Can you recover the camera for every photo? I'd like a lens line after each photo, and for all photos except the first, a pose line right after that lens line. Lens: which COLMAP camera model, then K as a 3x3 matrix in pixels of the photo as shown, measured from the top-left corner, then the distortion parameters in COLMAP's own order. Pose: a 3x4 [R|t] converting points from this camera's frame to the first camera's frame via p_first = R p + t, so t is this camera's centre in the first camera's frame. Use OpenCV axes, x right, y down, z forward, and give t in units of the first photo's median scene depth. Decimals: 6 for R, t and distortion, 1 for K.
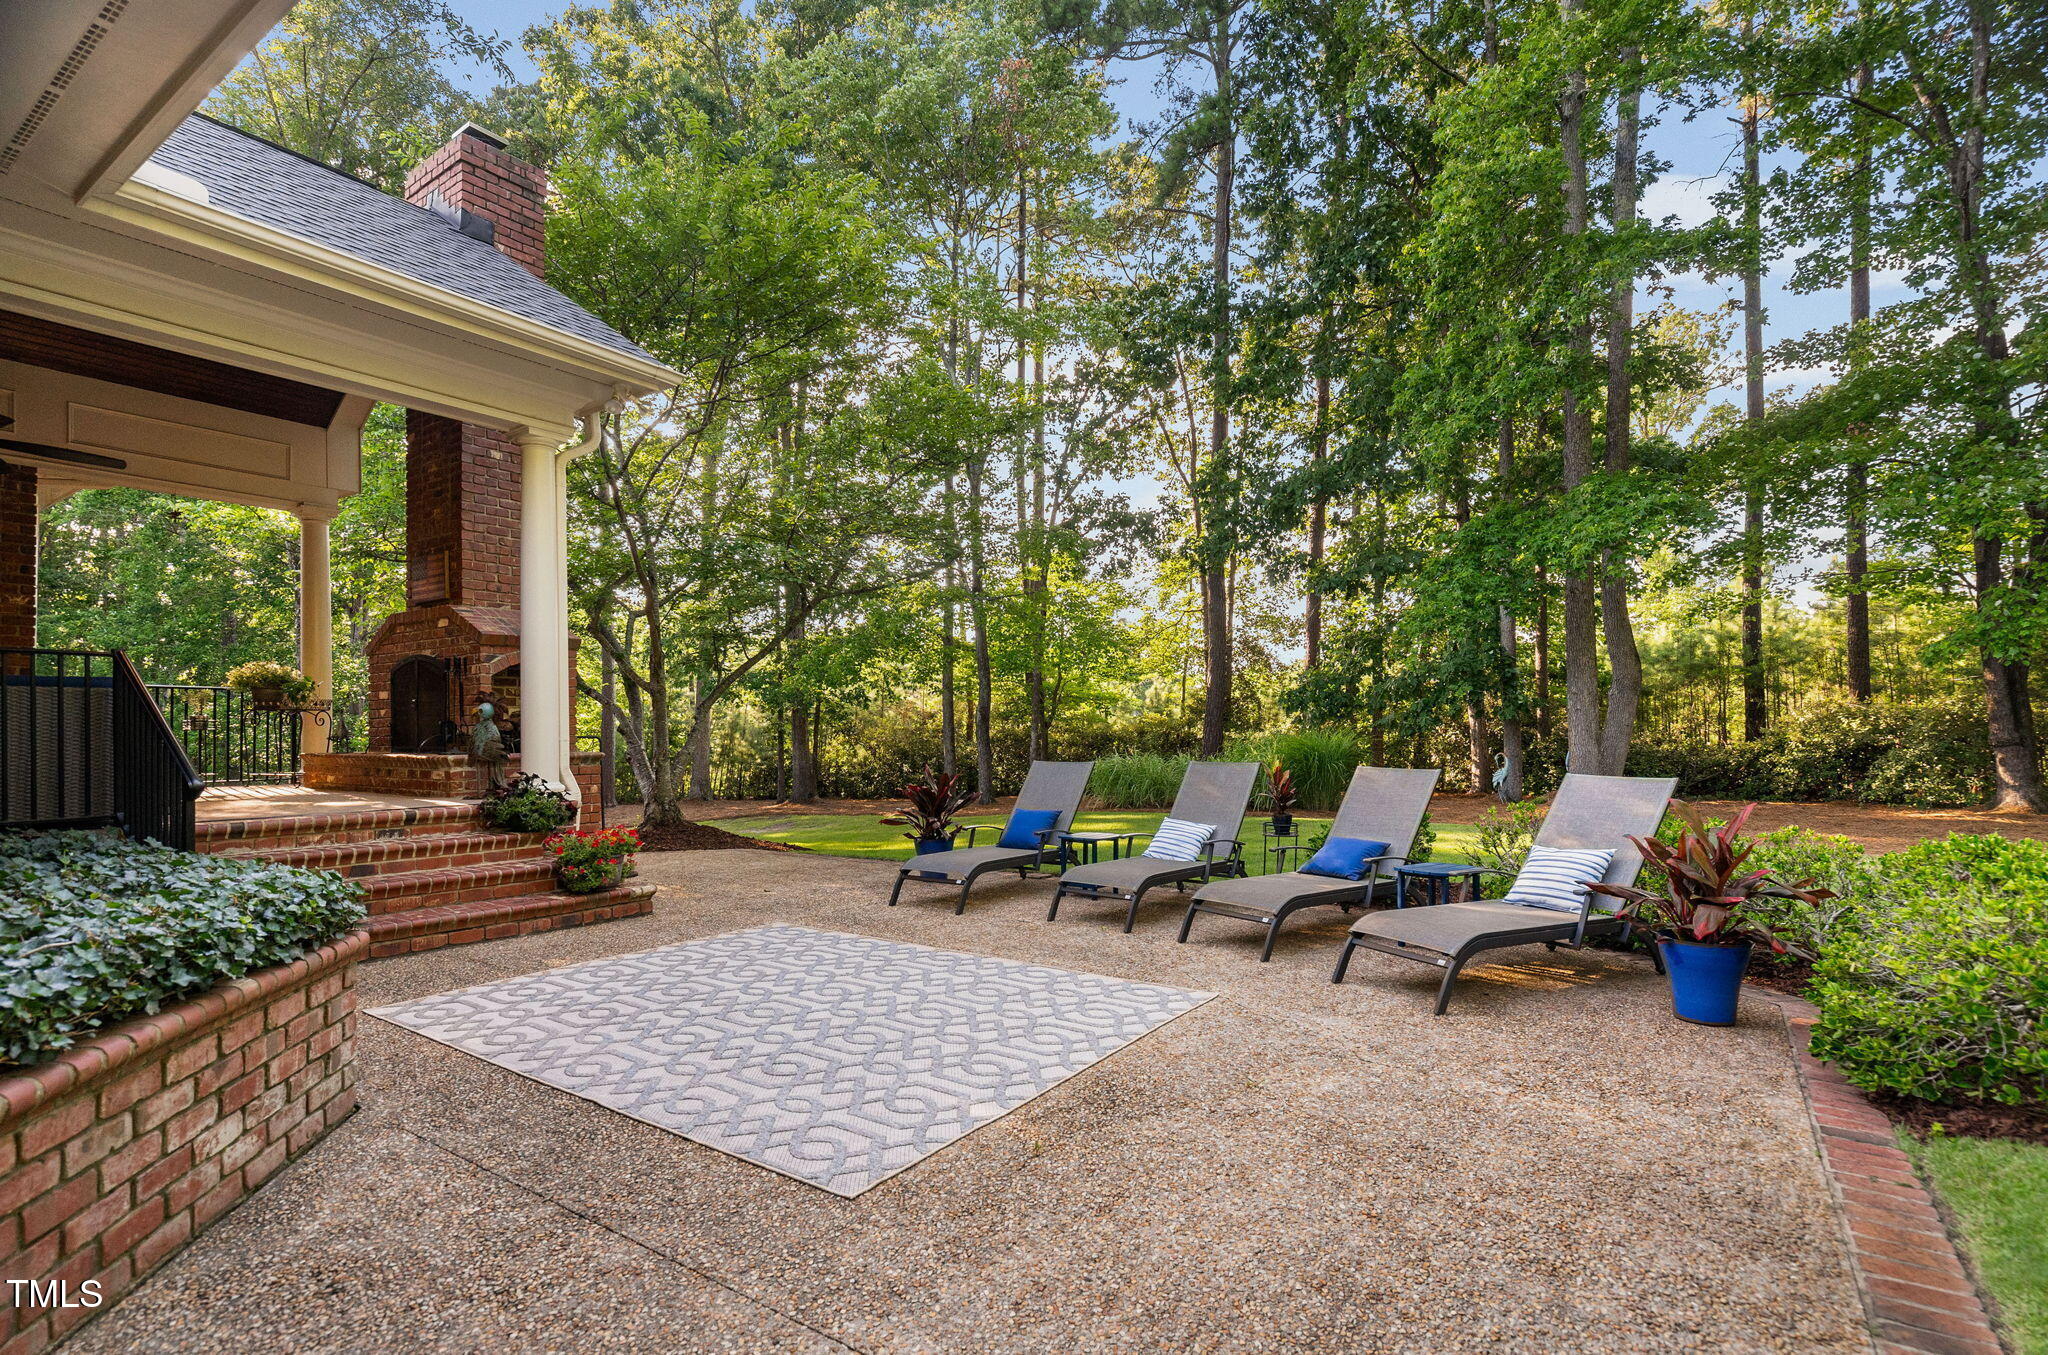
lens RADIAL K [[983.0, 0, 1023.6], [0, 983.0, 724.8], [0, 0, 1]] dist [-0.000867, -0.000153]
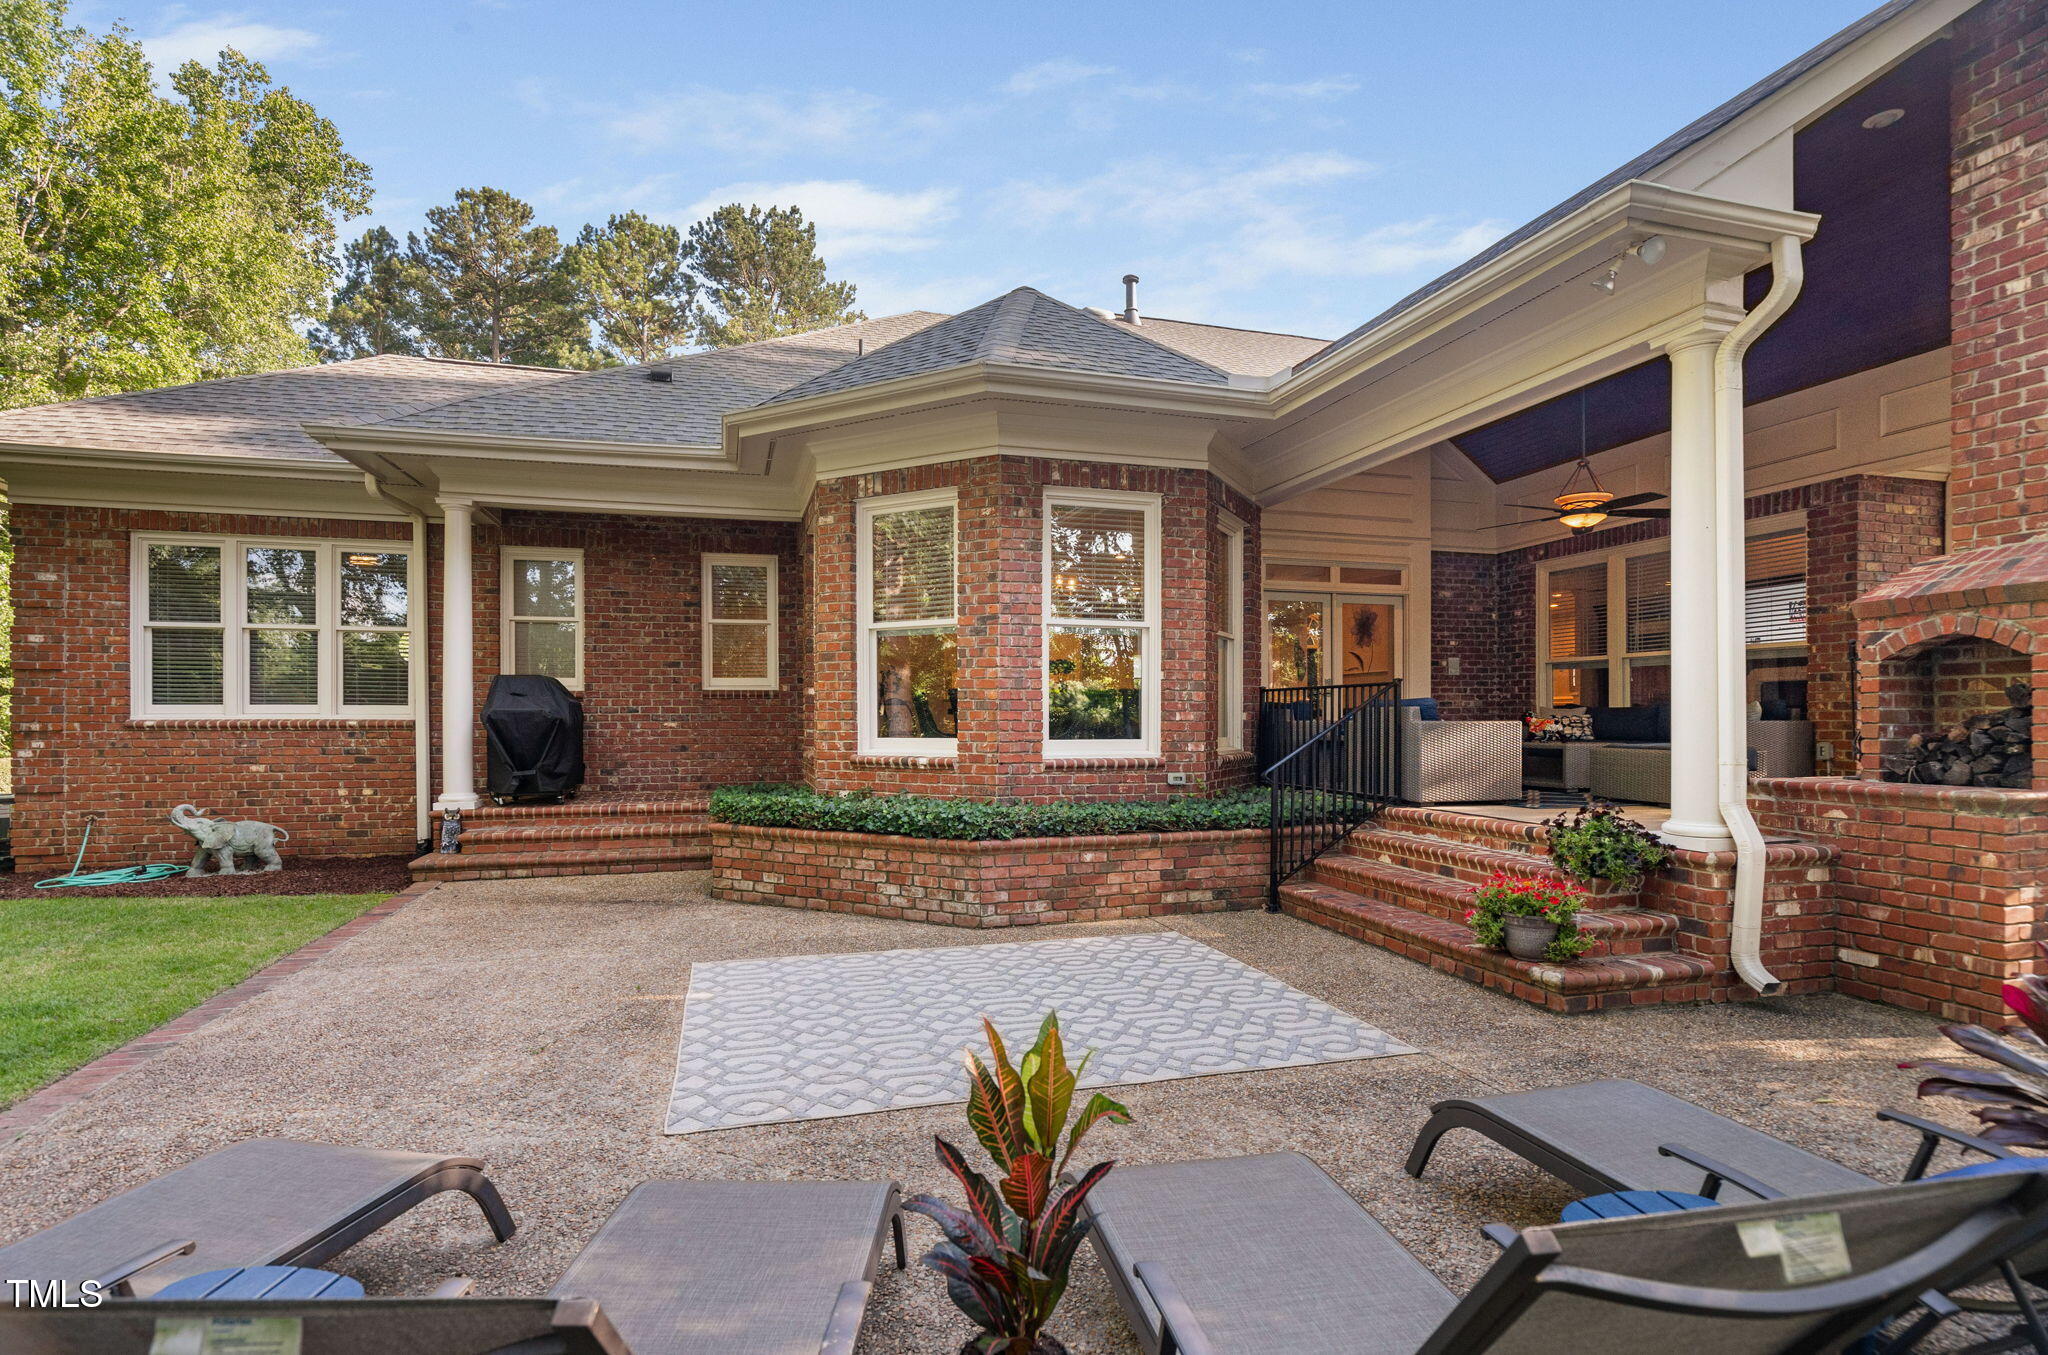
lens RADIAL K [[983.0, 0, 1023.6], [0, 983.0, 724.8], [0, 0, 1]] dist [-0.000867, -0.000153]
pose [[-0.631677, 0.013758, -0.775109, 0.687920], [0.010882, 0.999901, 0.008879, -0.043438], [0.775155, -0.002827, -0.631765, 1.933126]]
